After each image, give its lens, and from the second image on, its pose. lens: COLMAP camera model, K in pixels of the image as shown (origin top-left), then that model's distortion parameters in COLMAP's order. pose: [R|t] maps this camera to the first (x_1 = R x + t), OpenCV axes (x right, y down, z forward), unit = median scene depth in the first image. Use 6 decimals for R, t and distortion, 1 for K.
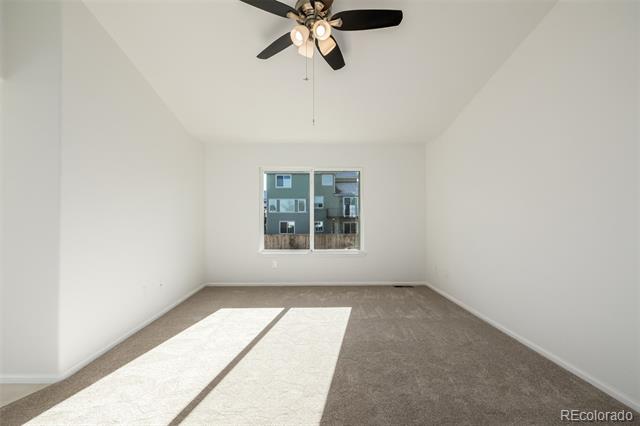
lens RADIAL K [[273.9, 0, 320.6], [0, 273.9, 213.5], [0, 0, 1]] dist [0.002207, -0.000535]
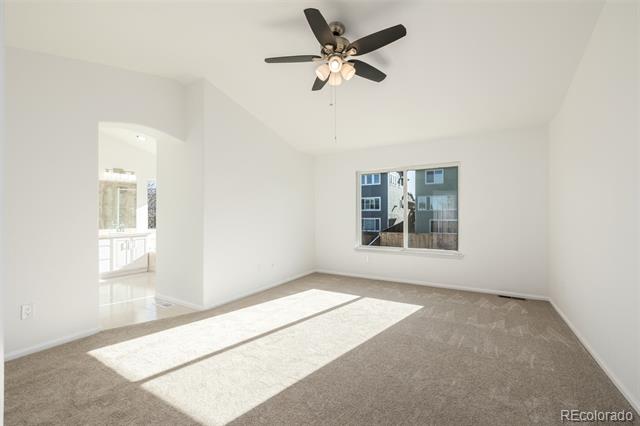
lens RADIAL K [[273.9, 0, 318.0], [0, 273.9, 213.2], [0, 0, 1]] dist [0.002207, -0.000535]
pose [[0.847589, -0.004840, -0.530632, 0.339549], [0.008142, 0.999959, 0.003885, -0.004808], [0.530591, -0.007613, 0.847594, -0.049809]]
